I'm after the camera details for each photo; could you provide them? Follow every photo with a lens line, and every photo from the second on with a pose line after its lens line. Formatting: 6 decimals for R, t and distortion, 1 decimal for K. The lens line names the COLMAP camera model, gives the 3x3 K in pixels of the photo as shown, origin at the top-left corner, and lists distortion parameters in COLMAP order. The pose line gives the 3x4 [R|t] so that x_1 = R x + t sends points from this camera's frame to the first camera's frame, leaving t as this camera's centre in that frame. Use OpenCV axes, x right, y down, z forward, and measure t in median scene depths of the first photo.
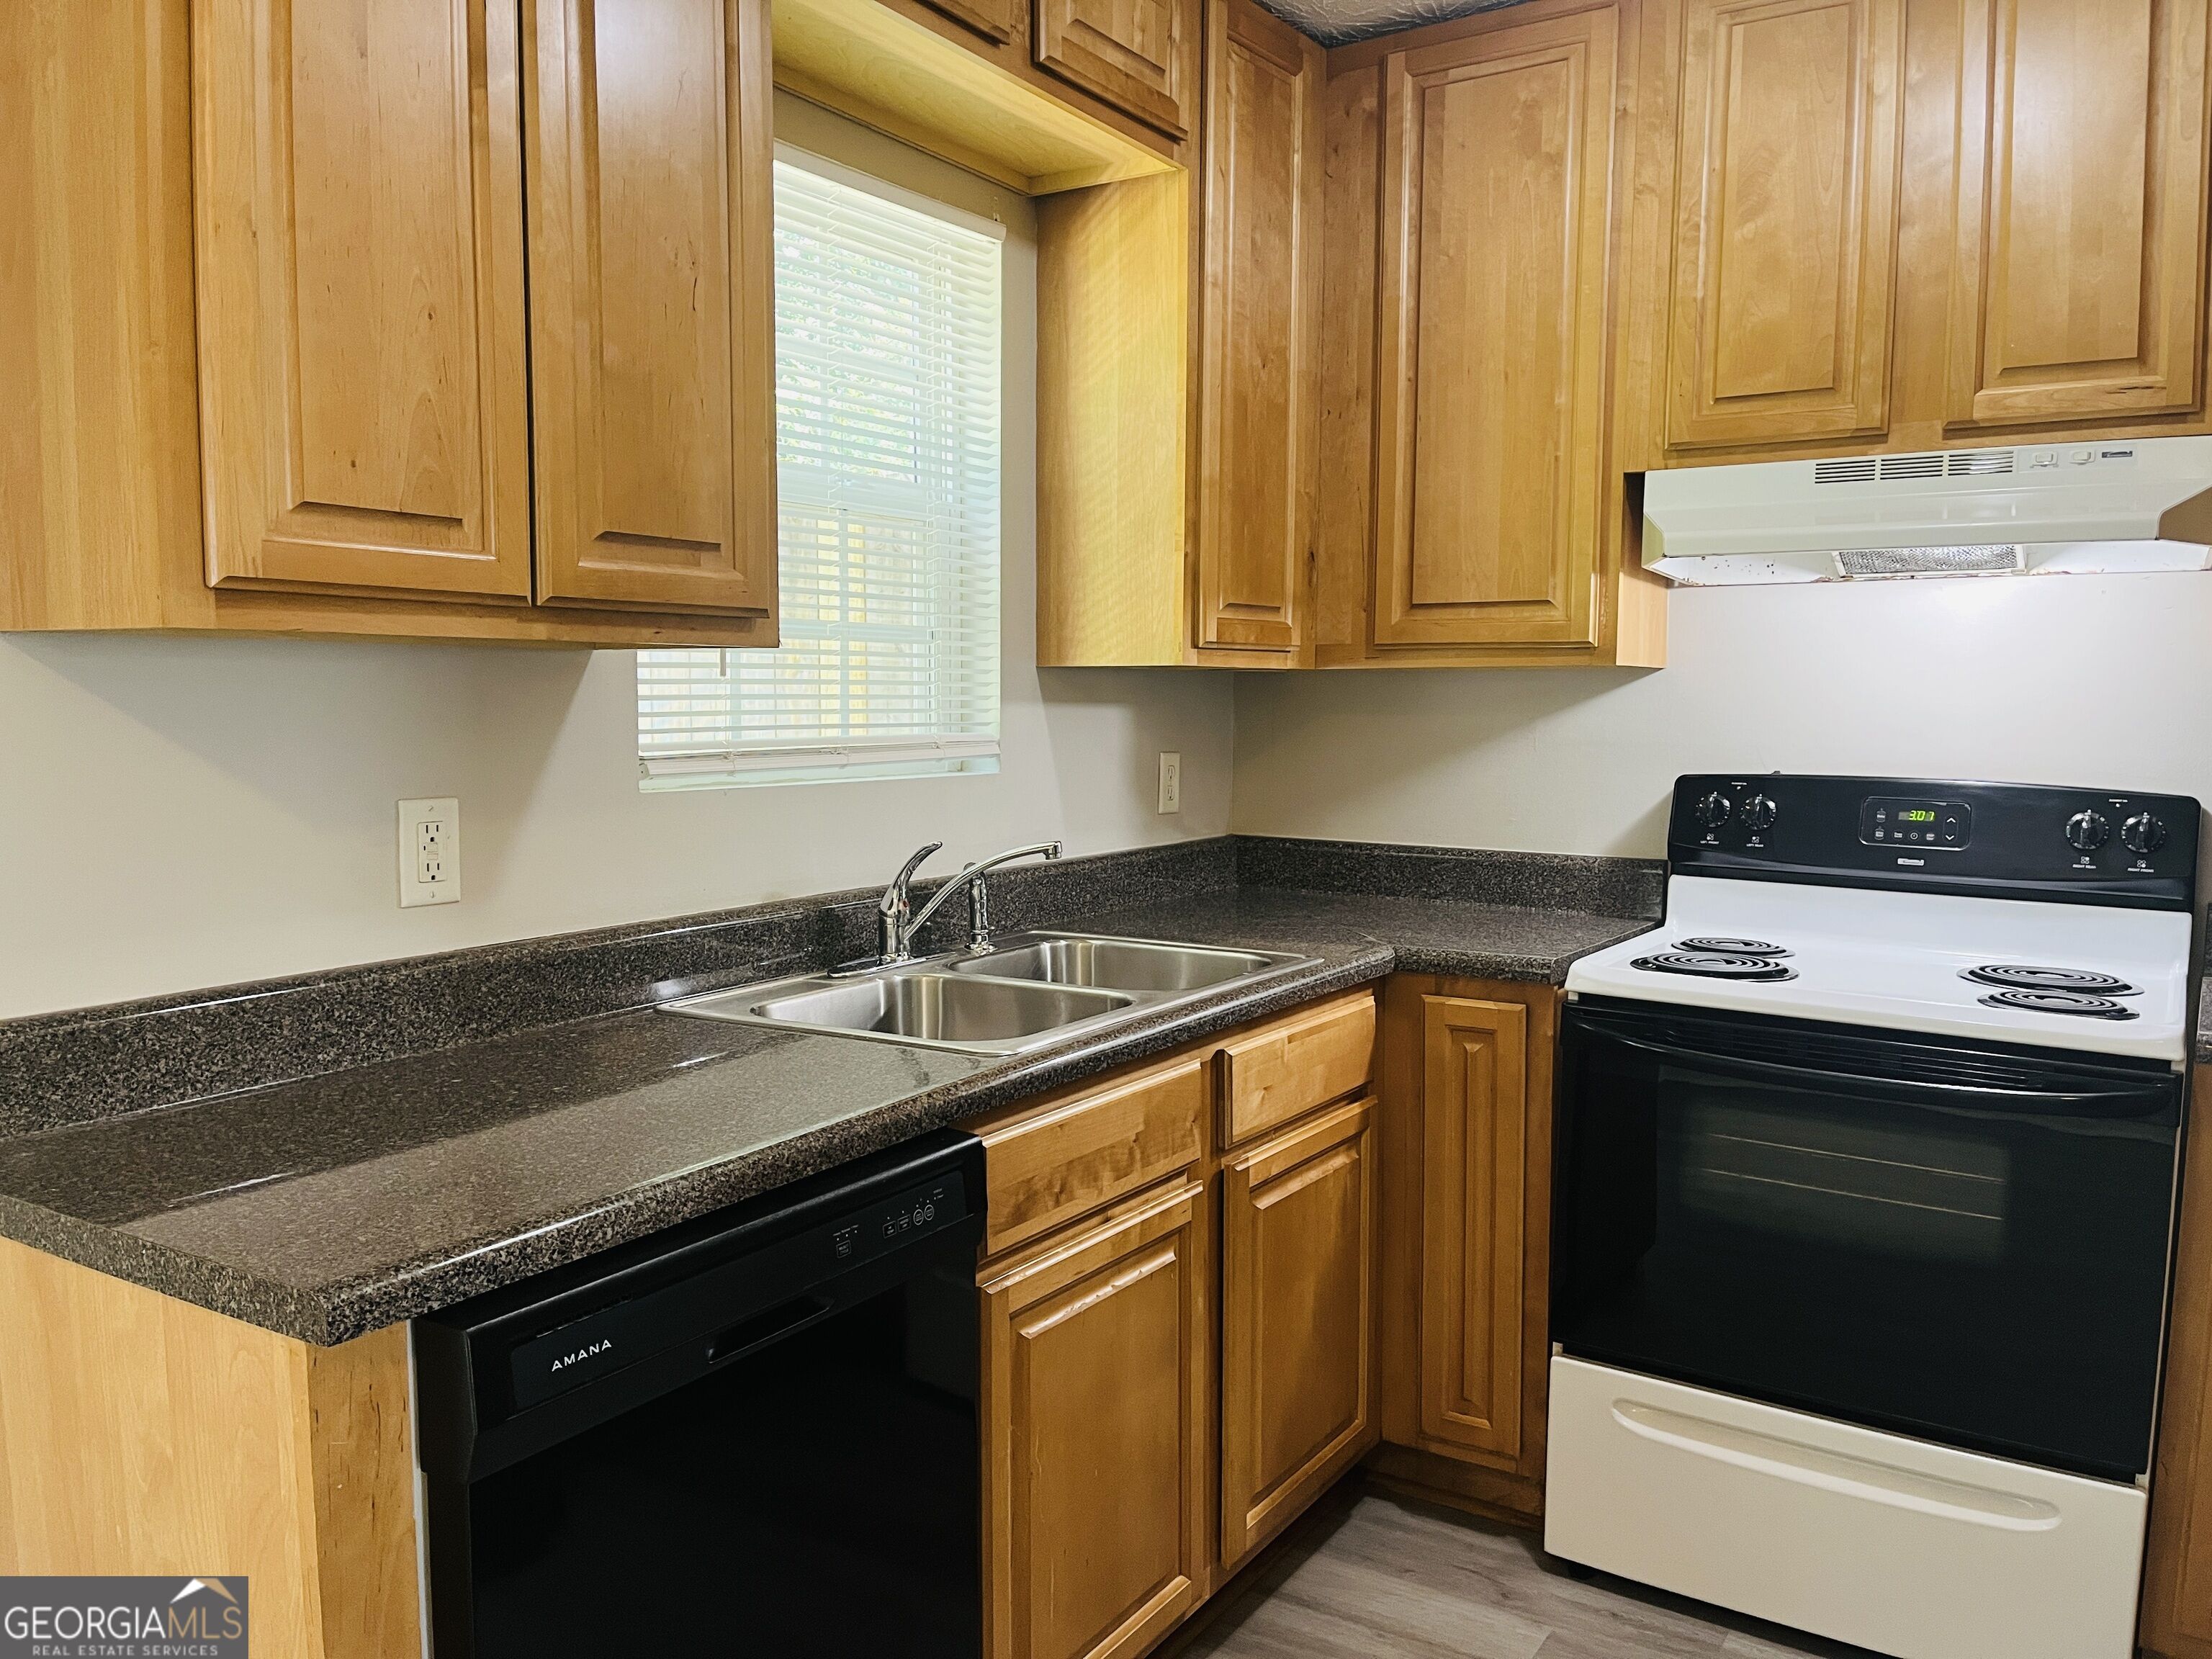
lens RADIAL K [[1679.8, 0, 1111.8], [0, 1679.8, 839.0], [0, 0, 1]] dist [0.072649, -0.092734]
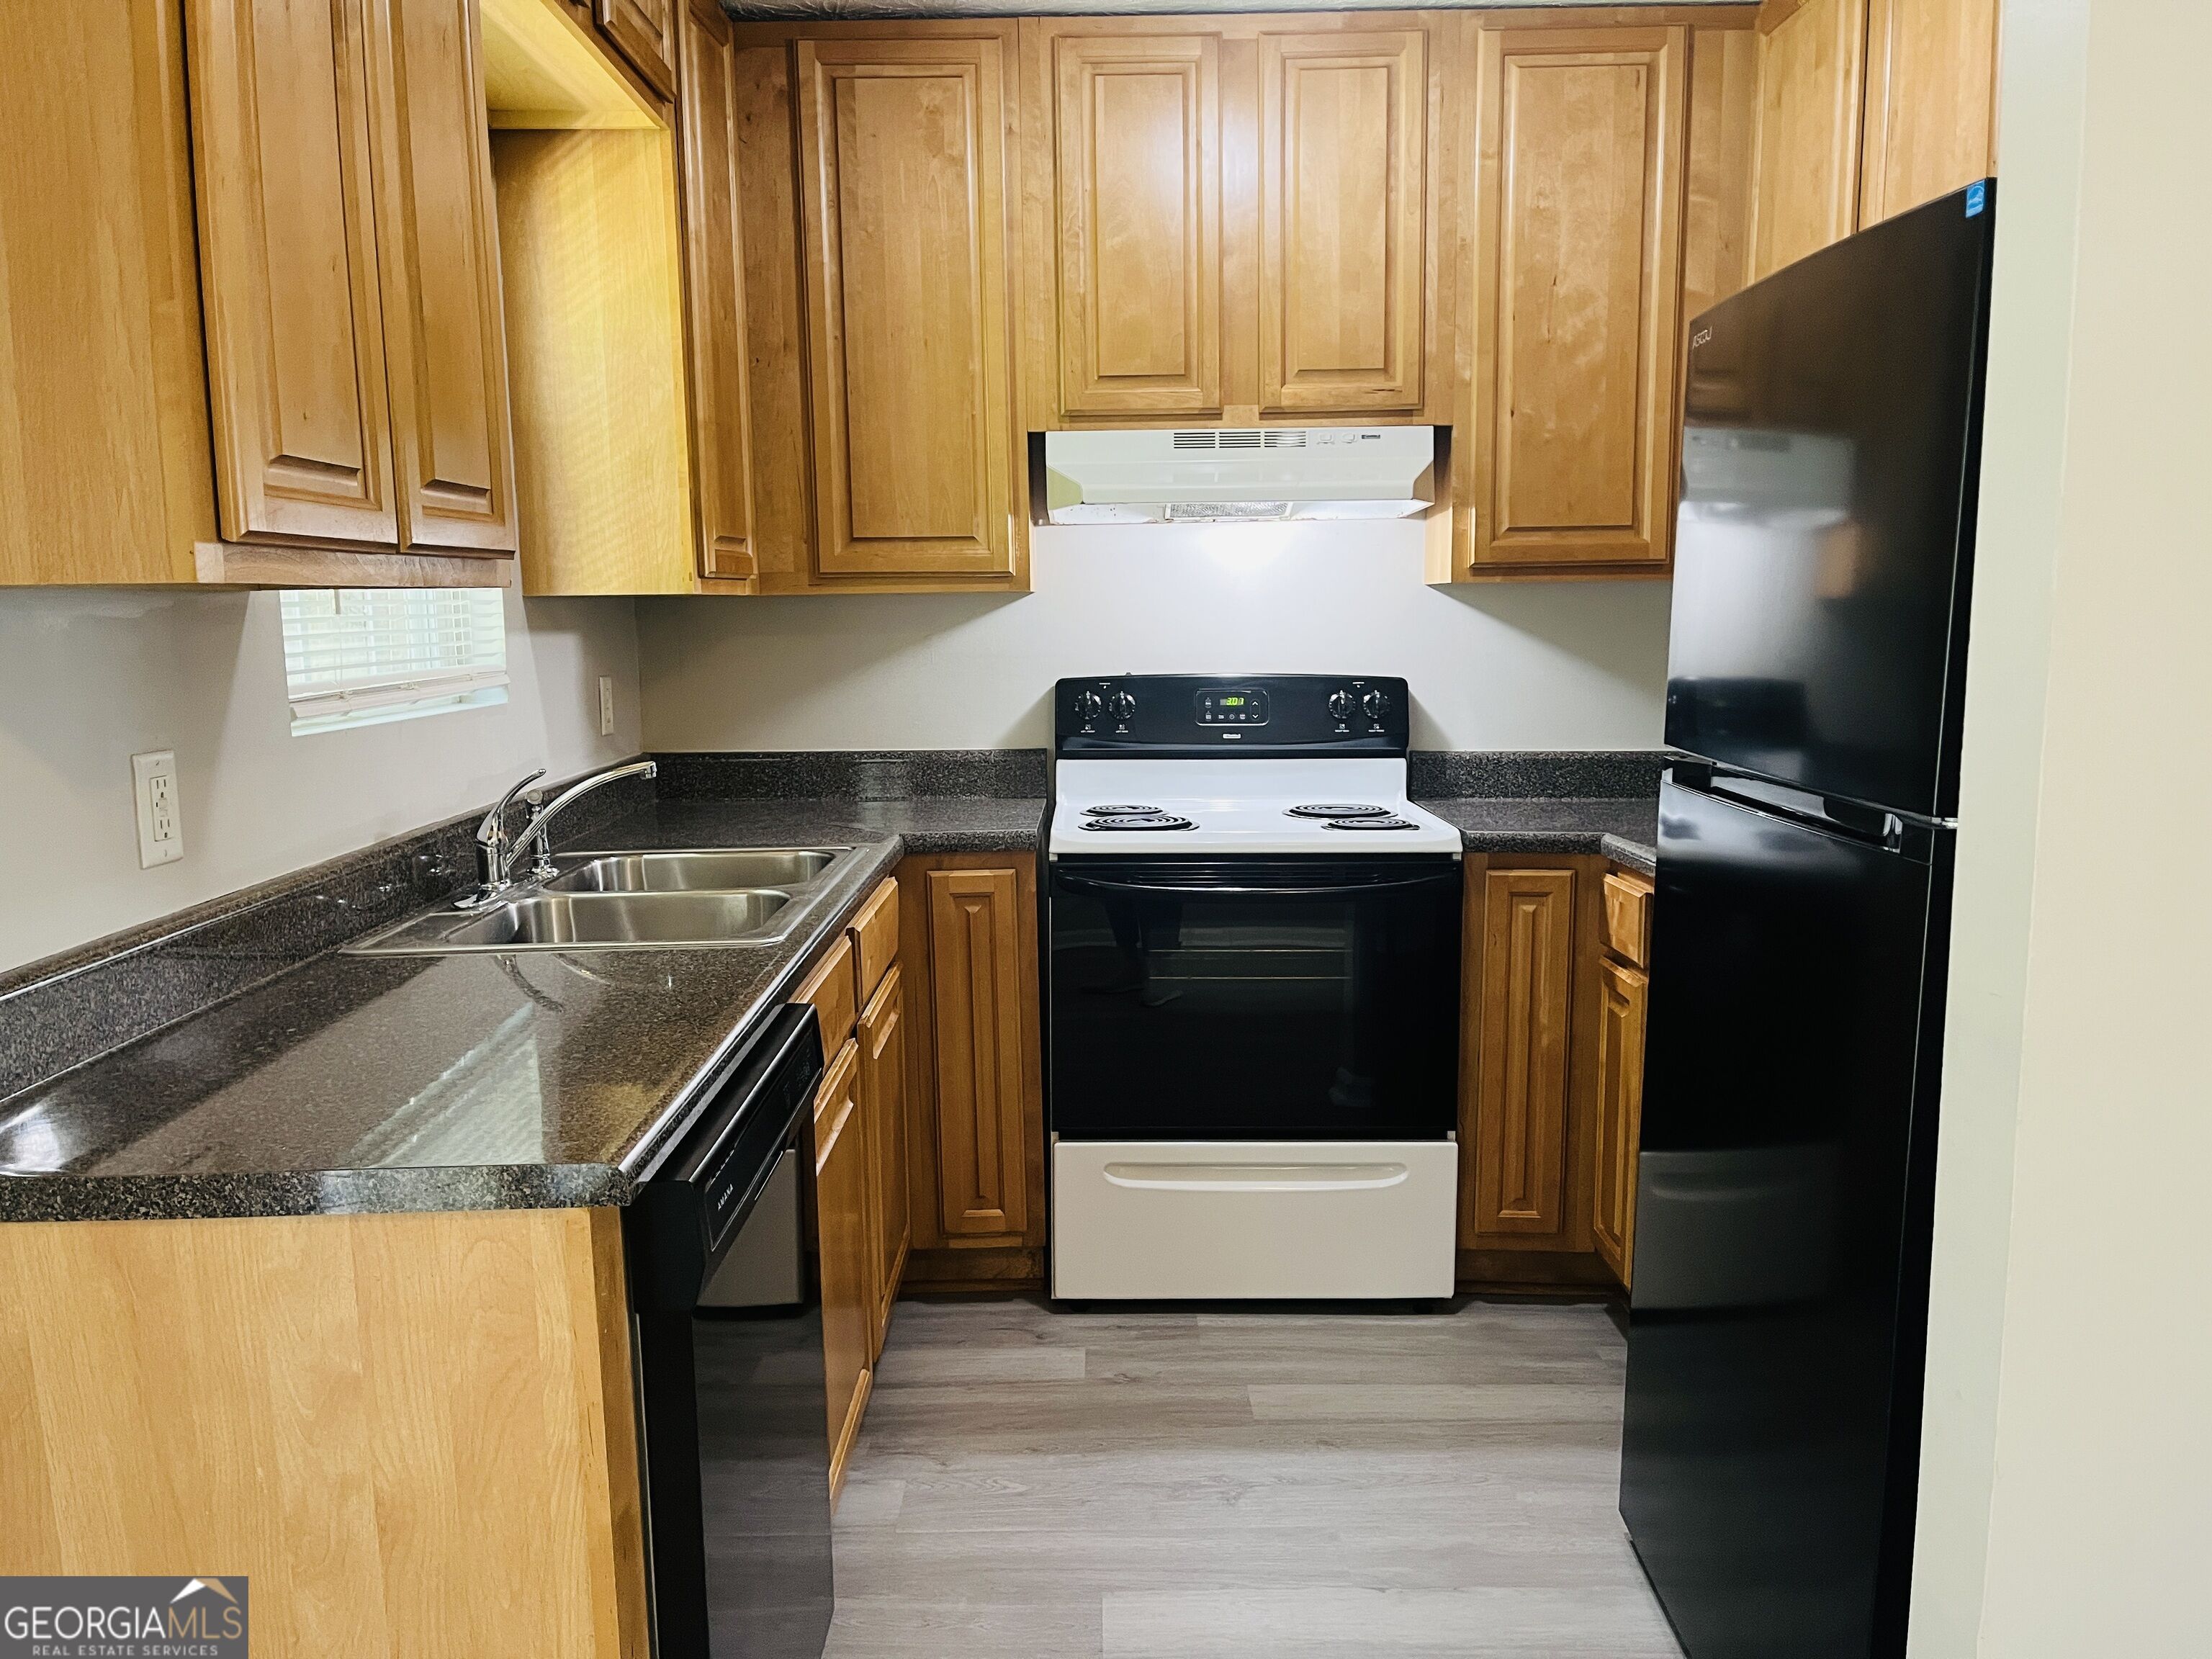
lens RADIAL K [[1679.8, 0, 1106.2], [0, 1679.8, 837.1], [0, 0, 1]] dist [0.072649, -0.092734]
pose [[0.839047, -0.092835, 0.536081, -0.352068], [0.066260, 0.995436, 0.068676, -0.004959], [-0.540010, -0.022102, 0.841368, -0.066952]]
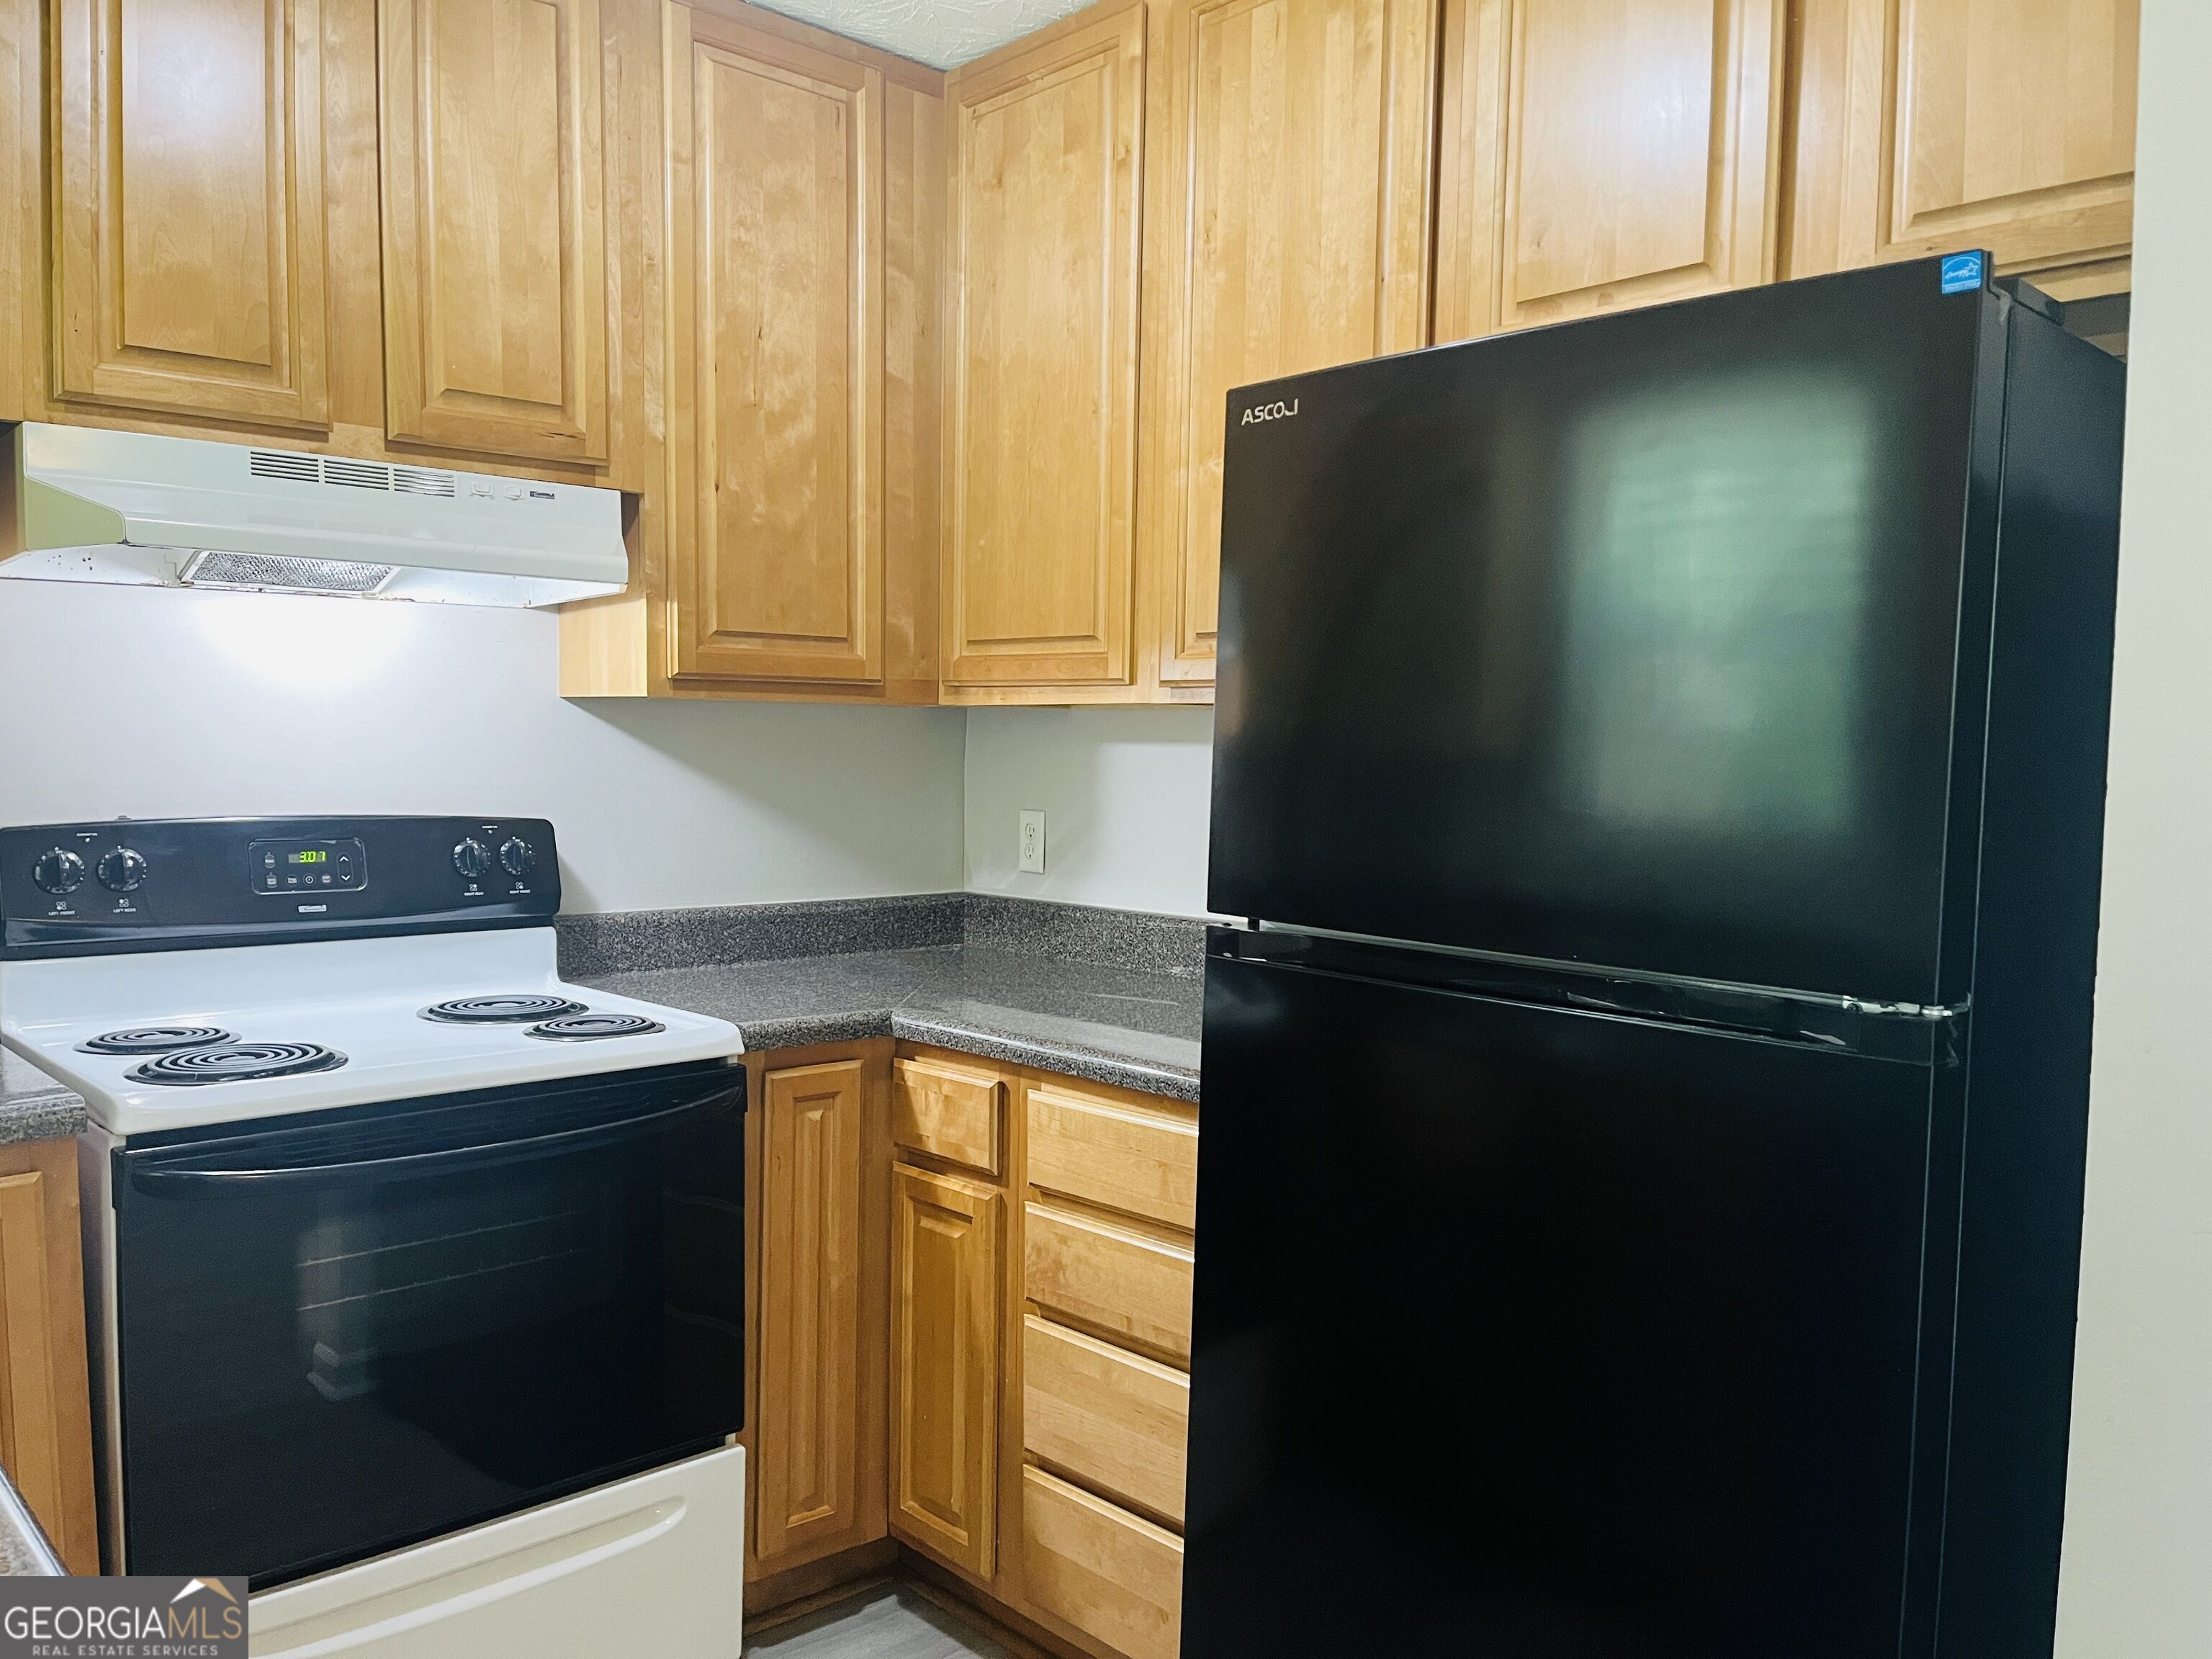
lens RADIAL K [[1679.8, 0, 1115.9], [0, 1679.8, 838.7], [0, 0, 1]] dist [0.072649, -0.092734]
pose [[0.242830, -0.068520, 0.967646, -0.315021], [0.071428, 0.996057, 0.052607, -0.043089], [-0.967436, 0.056343, 0.246766, 0.387114]]
